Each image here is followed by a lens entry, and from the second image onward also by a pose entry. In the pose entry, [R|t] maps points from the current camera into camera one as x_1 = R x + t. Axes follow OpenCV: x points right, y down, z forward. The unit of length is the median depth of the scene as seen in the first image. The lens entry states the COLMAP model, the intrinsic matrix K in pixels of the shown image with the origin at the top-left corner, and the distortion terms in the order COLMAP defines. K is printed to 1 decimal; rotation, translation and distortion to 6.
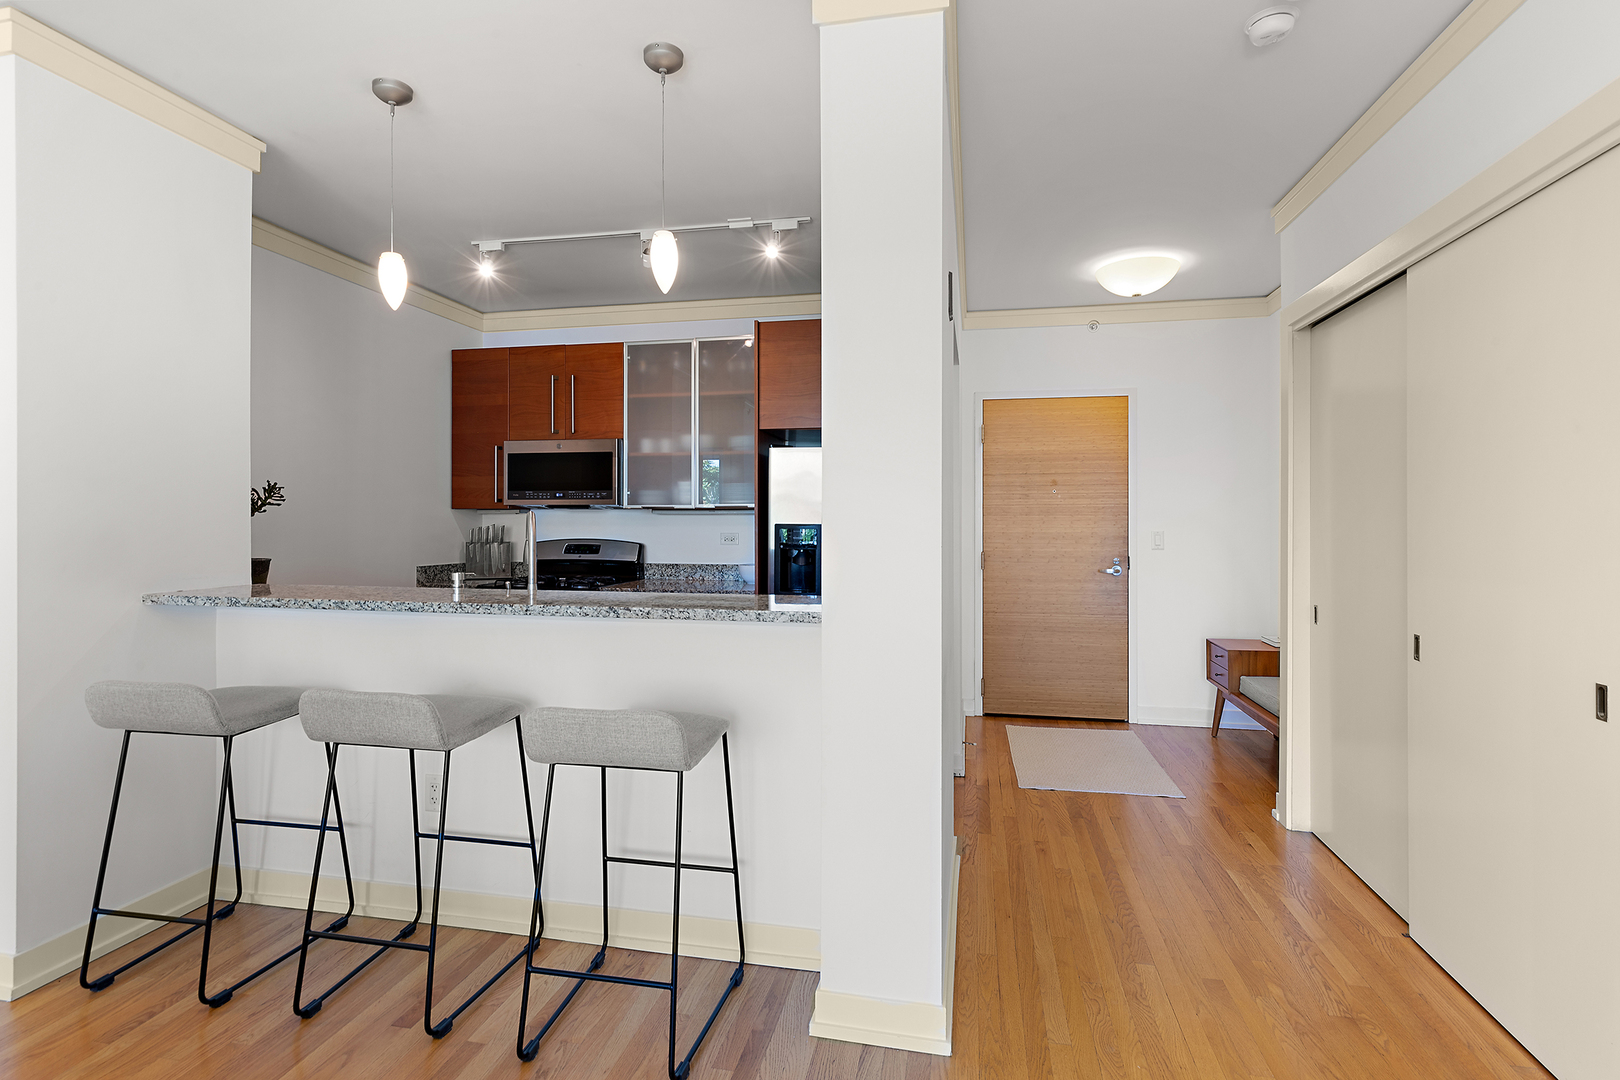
lens RADIAL K [[801.7, 0, 815.8], [0, 801.7, 522.3], [0, 0, 1]] dist [-0.004209, -0.000278]
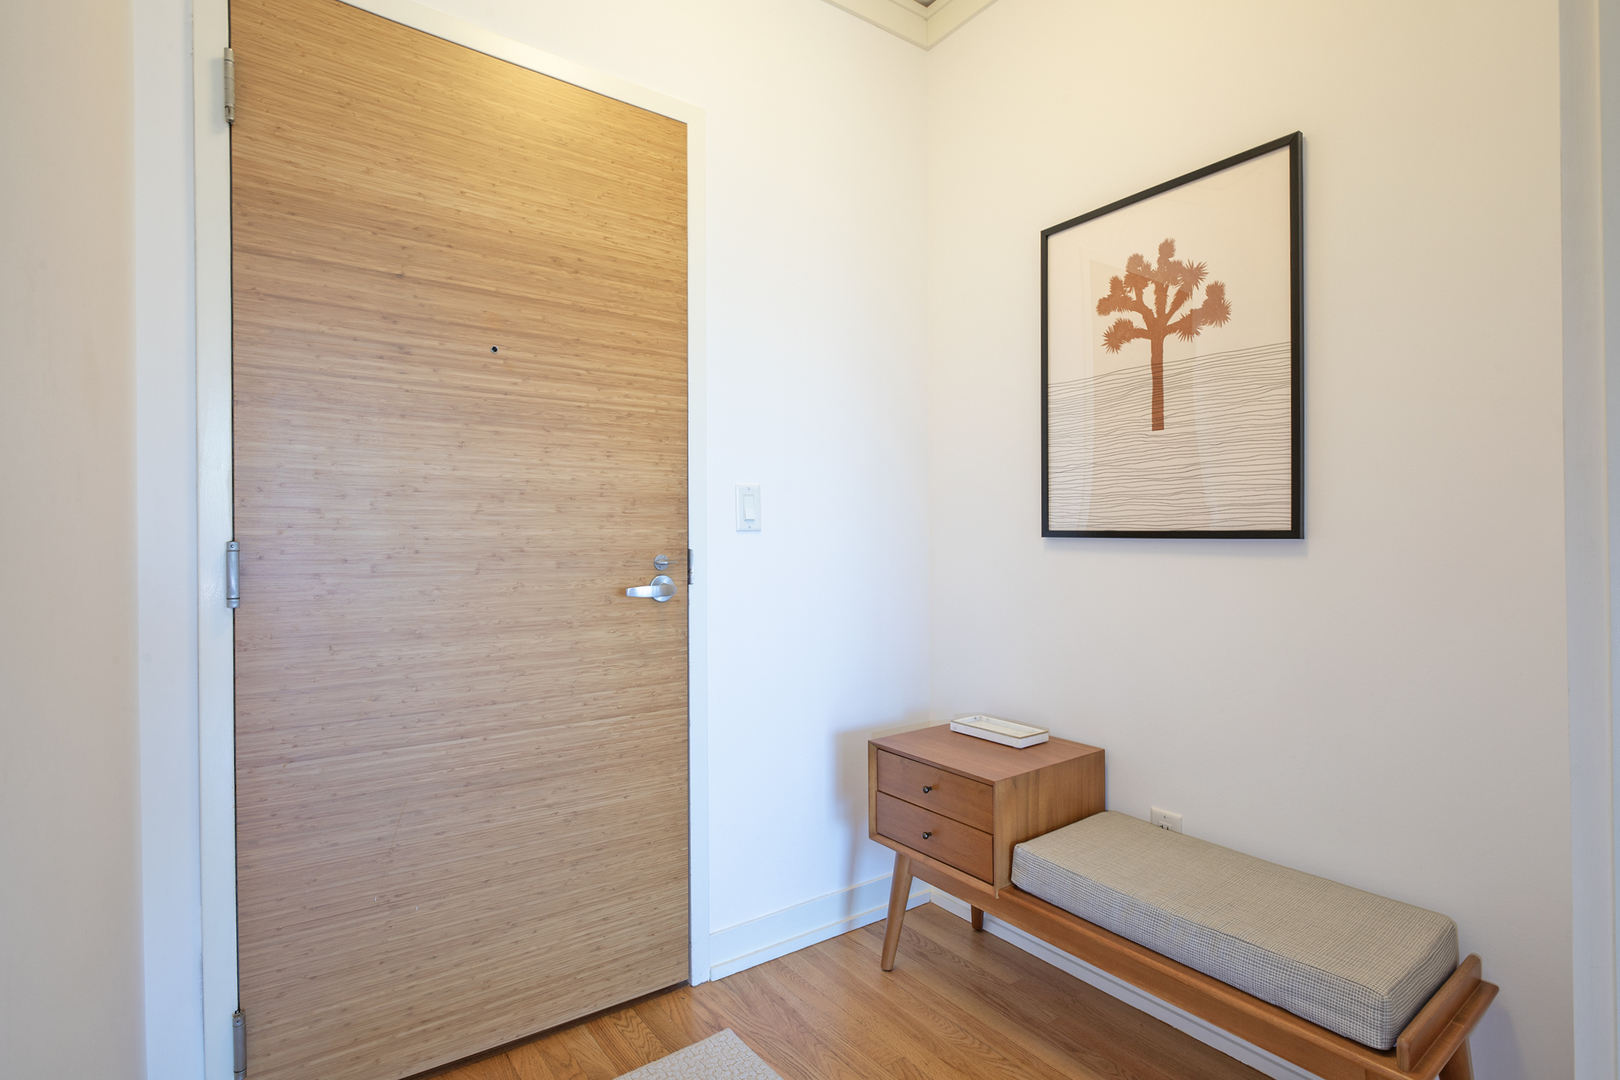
lens RADIAL K [[801.7, 0, 774.7], [0, 801.7, 553.1], [0, 0, 1]] dist [-0.004209, -0.000278]
pose [[0.665562, -0.008781, 0.746291, 0.133732], [0.008615, 0.999955, 0.004083, 0.042257], [-0.746293, 0.003712, 0.665607, 0.708519]]
